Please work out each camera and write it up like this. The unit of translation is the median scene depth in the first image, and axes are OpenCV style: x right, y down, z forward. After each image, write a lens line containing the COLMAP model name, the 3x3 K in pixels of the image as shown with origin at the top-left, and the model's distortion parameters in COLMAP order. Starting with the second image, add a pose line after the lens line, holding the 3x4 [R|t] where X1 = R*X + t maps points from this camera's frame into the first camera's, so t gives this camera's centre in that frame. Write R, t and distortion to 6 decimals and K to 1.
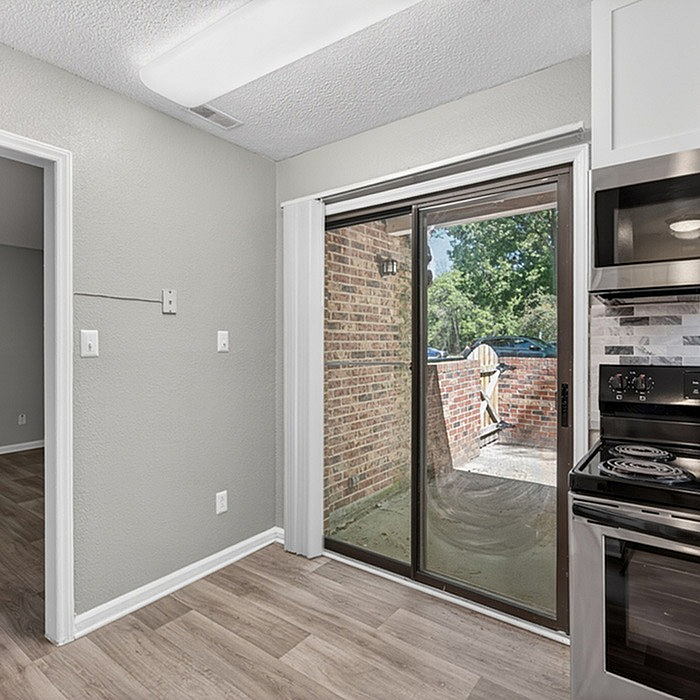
lens RADIAL K [[456.2, 0, 345.0], [0, 456.2, 342.6], [0, 0, 1]] dist [-0.008100, 0.003055]
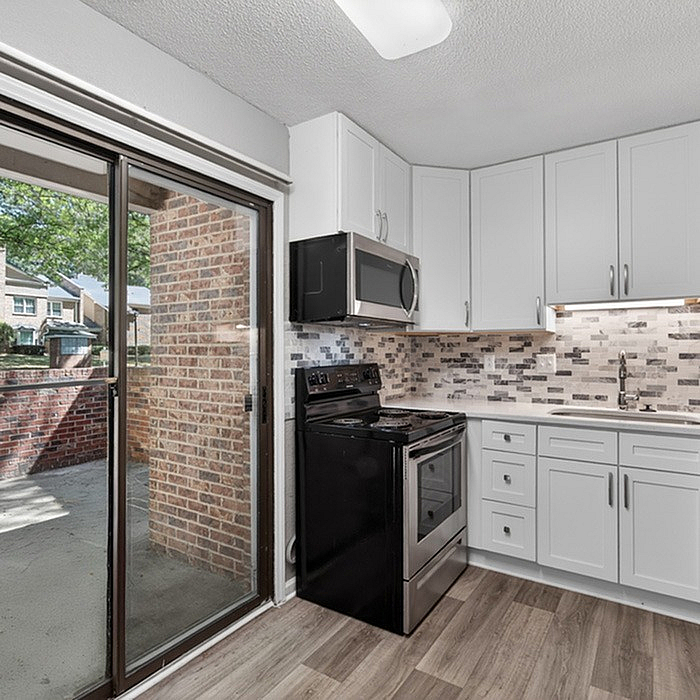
lens RADIAL K [[456.2, 0, 355.4], [0, 456.2, 348.9], [0, 0, 1]] dist [-0.008100, 0.003055]
pose [[-0.063144, -0.000064, 0.998004, -0.142500], [0.011432, 0.999934, 0.000787, -0.001077], [-0.997939, 0.011459, -0.063139, 0.170955]]
